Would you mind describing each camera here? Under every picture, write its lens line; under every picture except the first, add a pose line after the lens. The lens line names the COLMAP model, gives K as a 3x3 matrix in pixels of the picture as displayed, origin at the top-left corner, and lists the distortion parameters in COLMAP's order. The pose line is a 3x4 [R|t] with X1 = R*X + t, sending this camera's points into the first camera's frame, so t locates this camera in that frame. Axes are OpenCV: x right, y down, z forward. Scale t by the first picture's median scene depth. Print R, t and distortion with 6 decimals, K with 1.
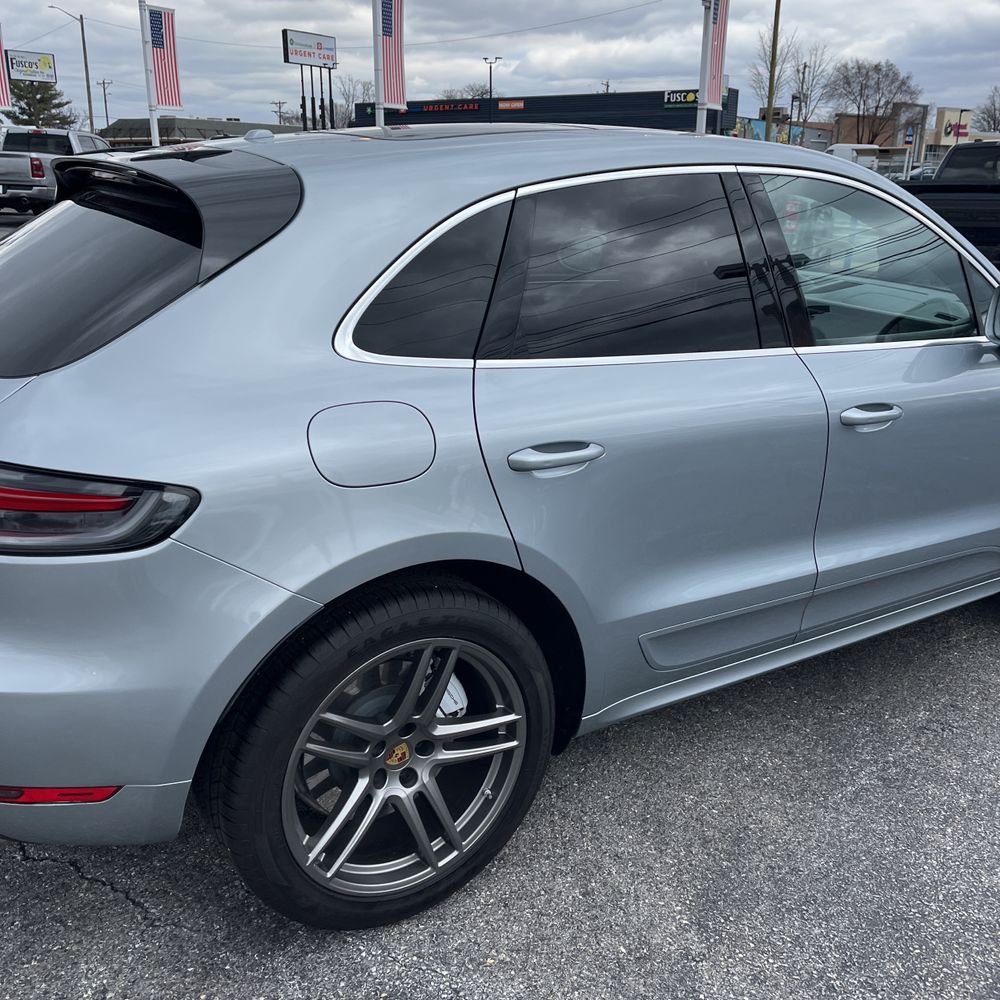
lens RADIAL K [[1003.9, 0, 491.1], [0, 1003.9, 505.6], [0, 0, 1]] dist [0.057125, -0.073118]
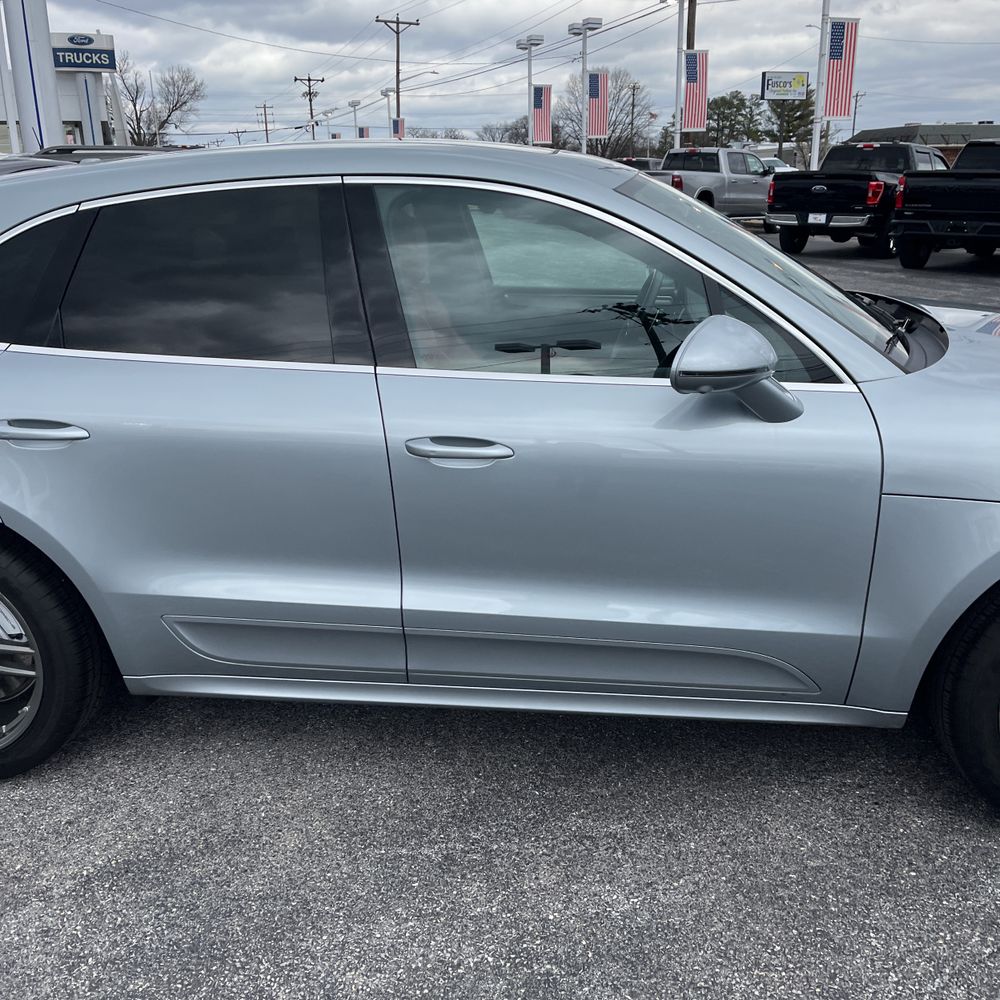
lens RADIAL K [[1003.9, 0, 491.1], [0, 1003.9, 505.6], [0, 0, 1]] dist [0.057125, -0.073118]
pose [[0.776199, 0.165446, -0.608394, 1.055300], [-0.171426, 0.983984, 0.048876, -0.099110], [0.606736, 0.066357, 0.792129, 0.348115]]
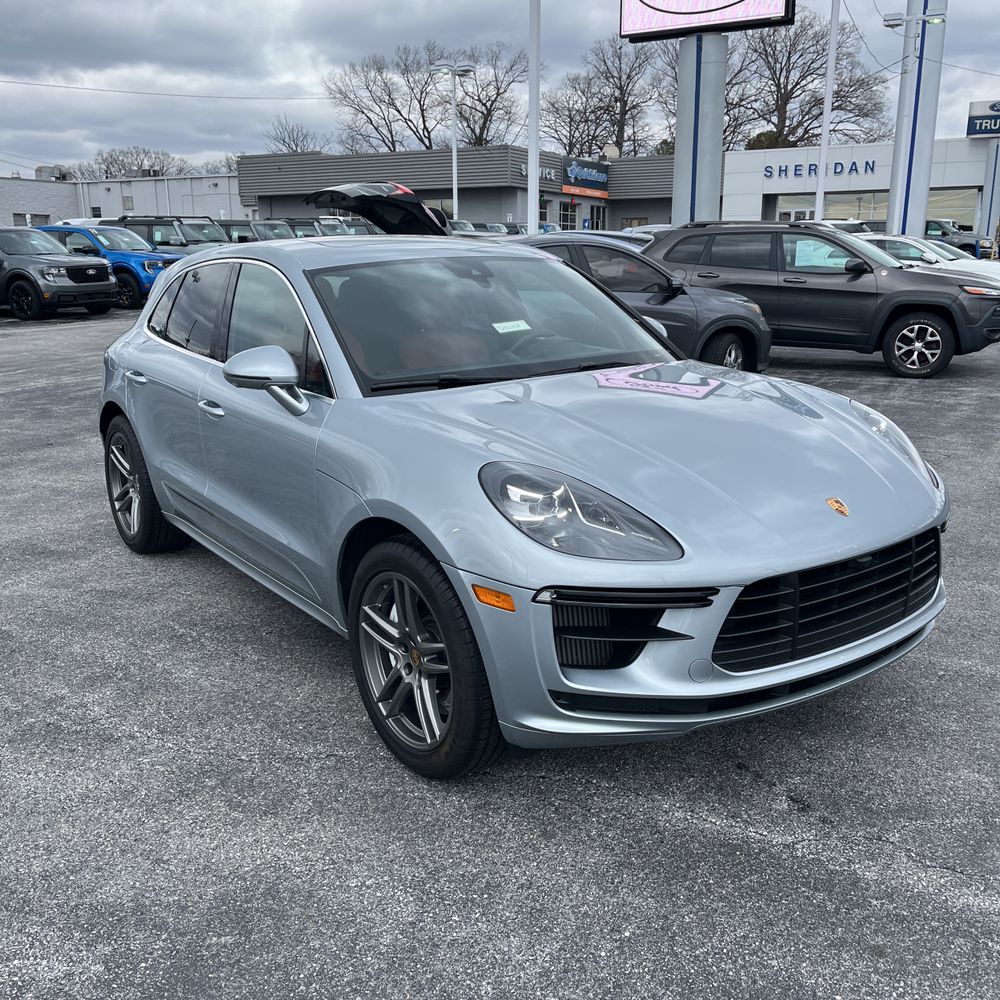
lens RADIAL K [[998.3, 0, 490.5], [0, 998.3, 496.0], [0, 0, 1]] dist [0.072460, -0.076973]
pose [[0.038908, 0.218033, -0.975166, 2.214415], [-0.308260, 0.930925, 0.195842, -0.458613], [0.950506, 0.292985, 0.103431, 1.438648]]
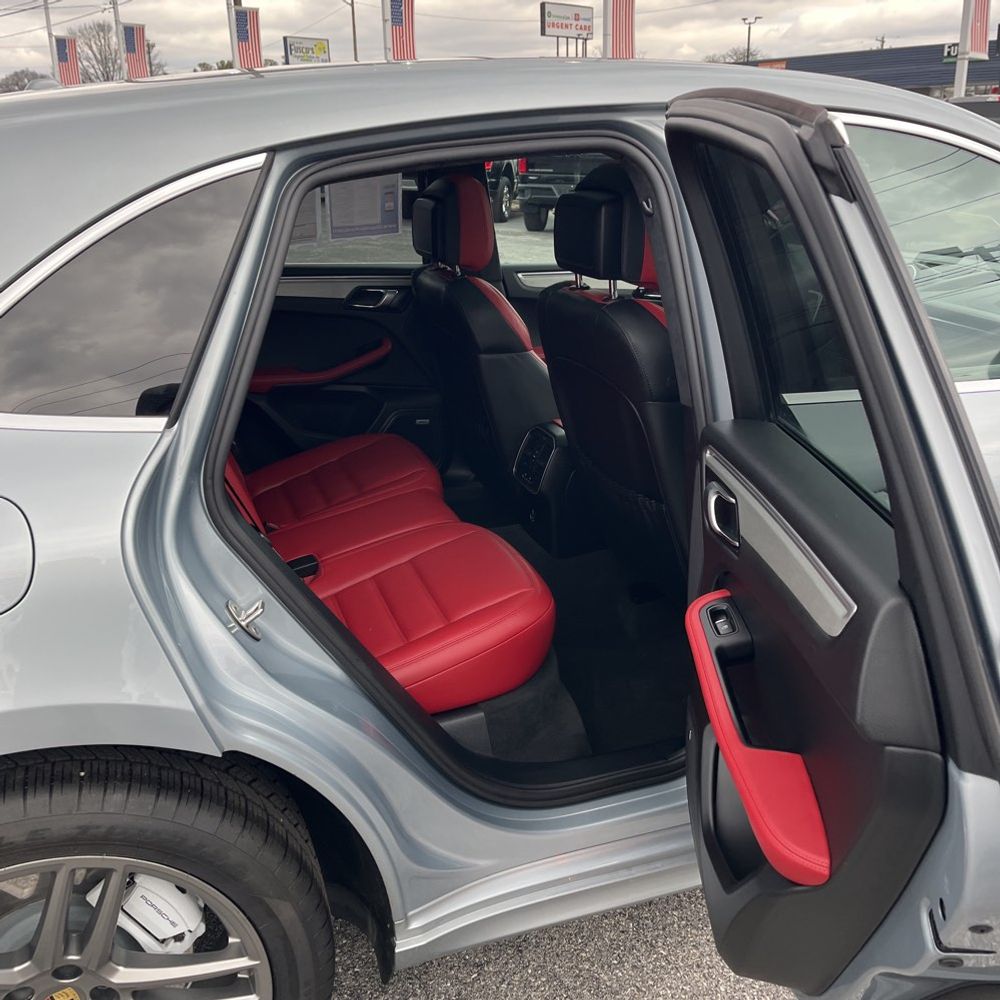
lens RADIAL K [[996.7, 0, 500.0], [0, 996.7, 500.0], [0, 0, 1]] dist [0.066780, -0.084697]
pose [[0.972547, 0.053449, -0.226486, 0.292460], [-0.048377, 0.998440, 0.027888, -0.107671], [0.227623, -0.016166, 0.973615, 0.374045]]
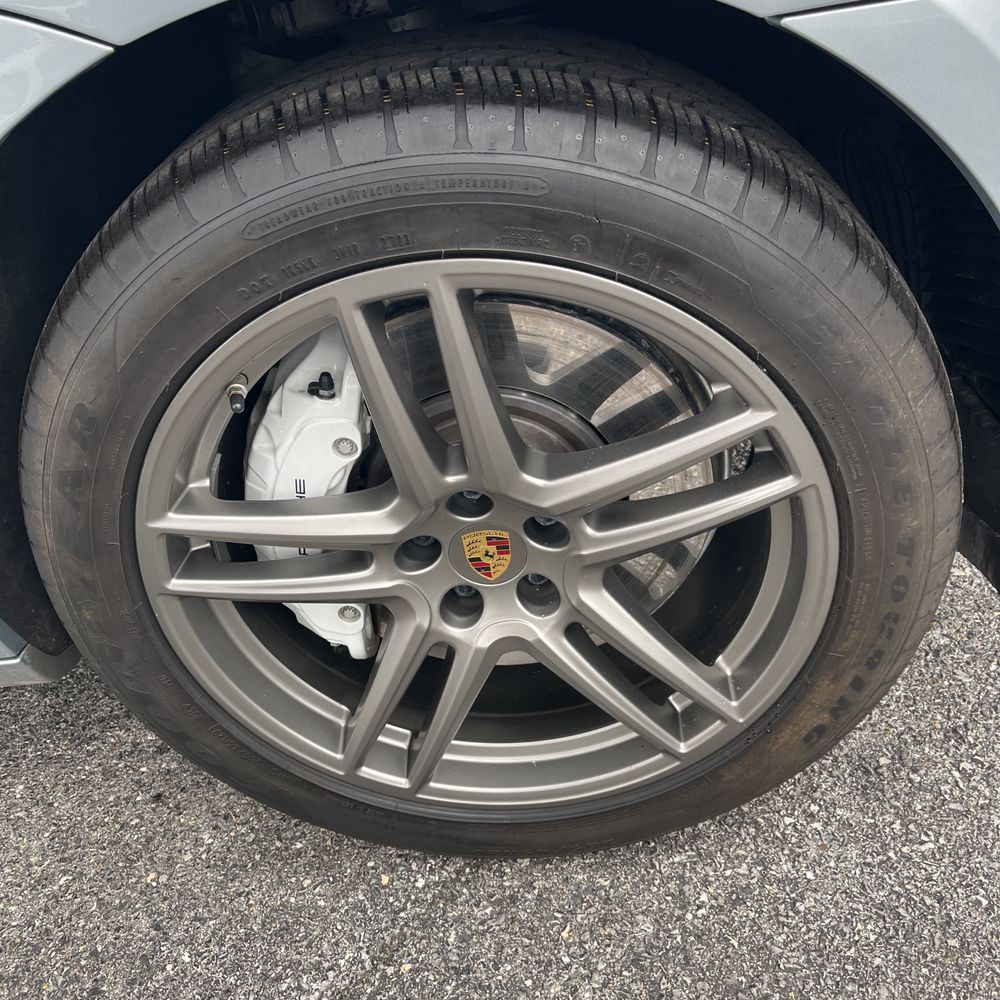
lens RADIAL K [[994.0, 0, 500.0], [0, 994.0, 500.0], [0, 0, 1]] dist [0.011292, -0.017603]
pose [[0.792479, 0.195813, -0.577610, 1.163637], [0.007835, 0.943713, 0.330674, -0.103276], [0.609848, -0.266578, 0.746338, 1.283953]]
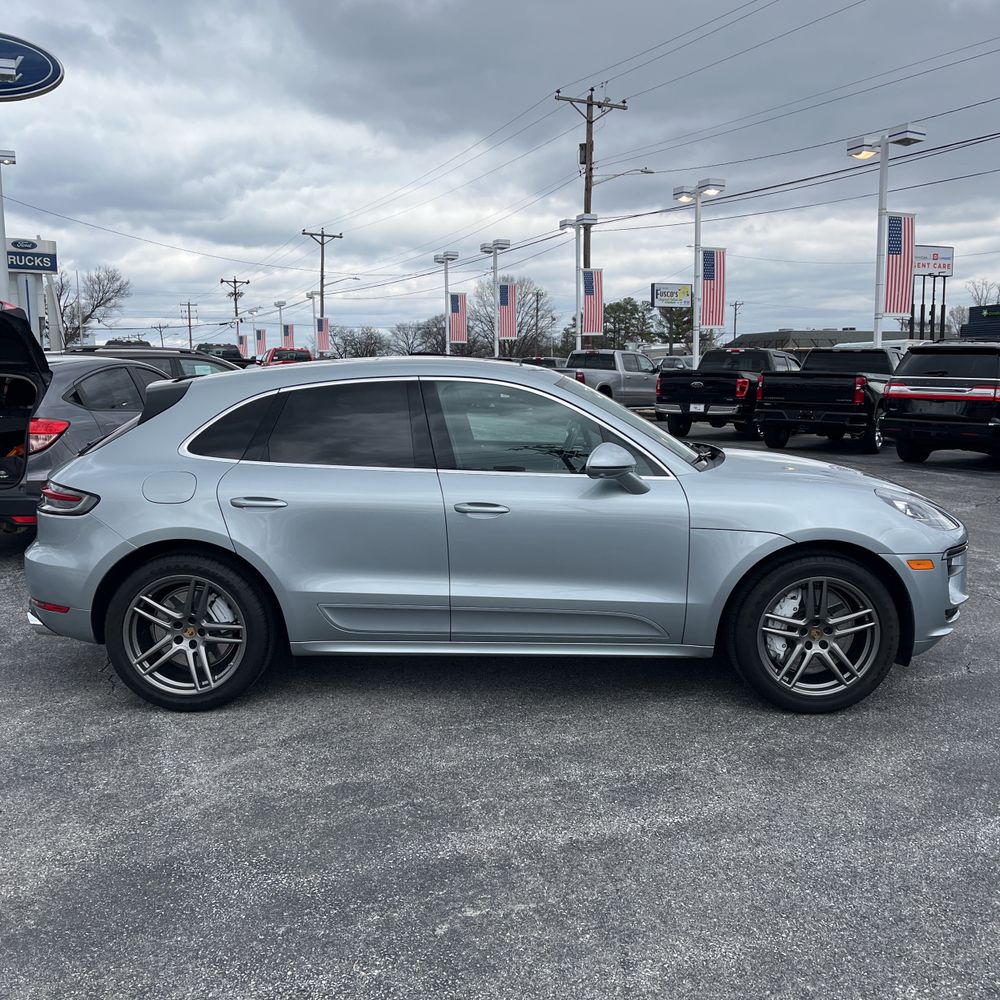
lens RADIAL K [[996.7, 0, 500.0], [0, 996.7, 500.0], [0, 0, 1]] dist [0.066780, -0.084697]
pose [[0.832582, 0.047636, -0.551850, 1.518190], [-0.154900, 0.976568, -0.149400, 0.166895], [0.531802, 0.209869, 0.820452, -0.466328]]
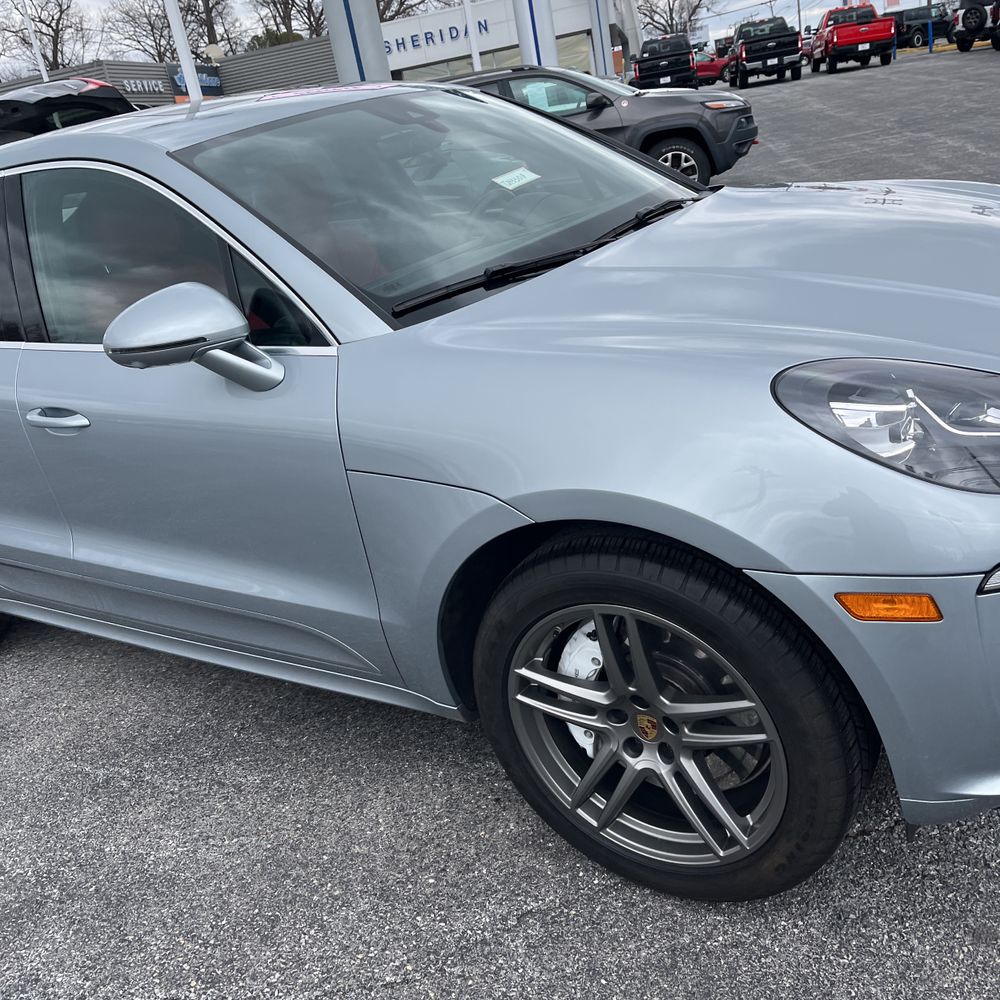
lens RADIAL K [[1004.8, 0, 494.7], [0, 1004.8, 500.1], [0, 0, 1]] dist [0.076534, -0.115805]
pose [[0.378606, 0.246234, -0.892203, 1.588030], [-0.107455, 0.969138, 0.221869, -0.308564], [0.919299, 0.011871, 0.393380, 1.111921]]
